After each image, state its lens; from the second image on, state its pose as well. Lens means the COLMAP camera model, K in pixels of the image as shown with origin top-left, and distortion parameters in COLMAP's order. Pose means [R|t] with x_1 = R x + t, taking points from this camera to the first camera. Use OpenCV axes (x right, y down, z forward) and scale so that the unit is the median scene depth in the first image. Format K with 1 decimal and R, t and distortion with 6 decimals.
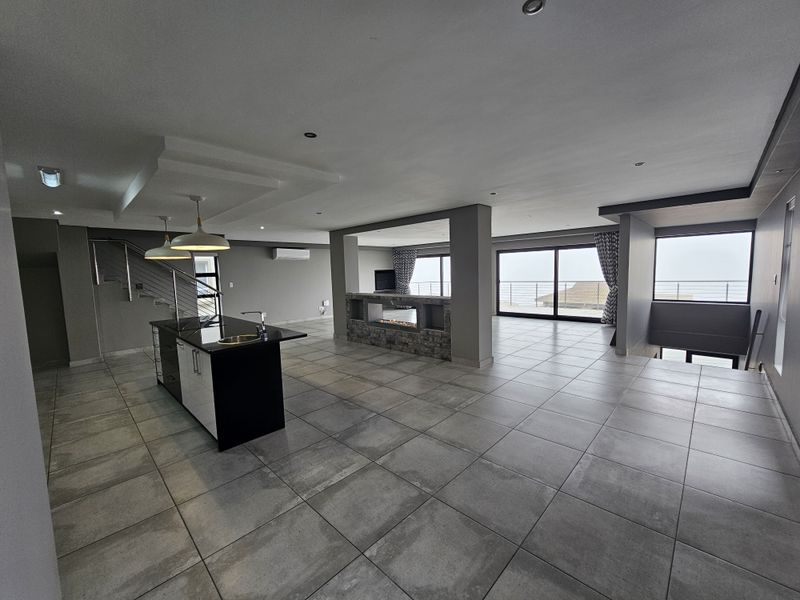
lens RADIAL K [[326.6, 0, 398.9], [0, 326.6, 300.2], [0, 0, 1]] dist [-0.001417, 0.000502]
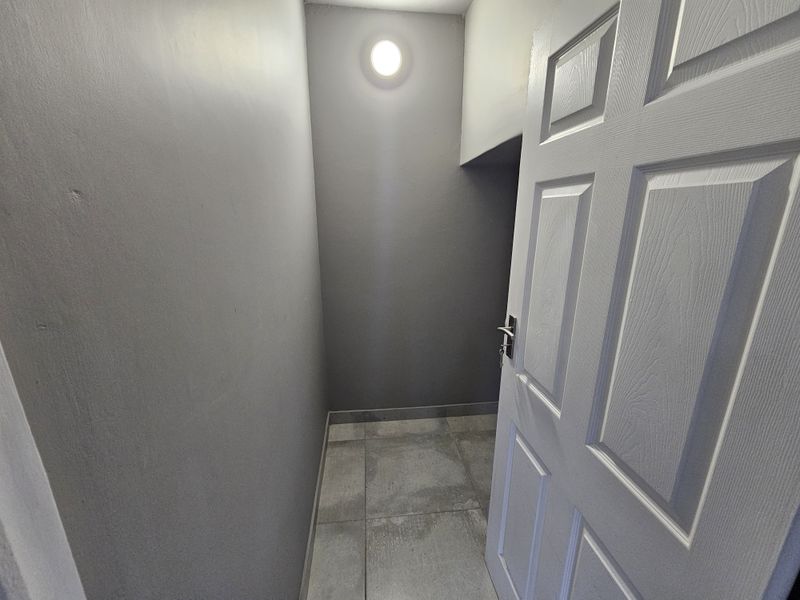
lens RADIAL K [[326.6, 0, 399.4], [0, 326.6, 298.4], [0, 0, 1]] dist [-0.001417, 0.000502]
pose [[-0.772806, -0.131181, 0.620937, -0.870409], [0.081610, 0.949740, 0.302216, -0.108848], [-0.629374, 0.284229, -0.723259, 1.567830]]
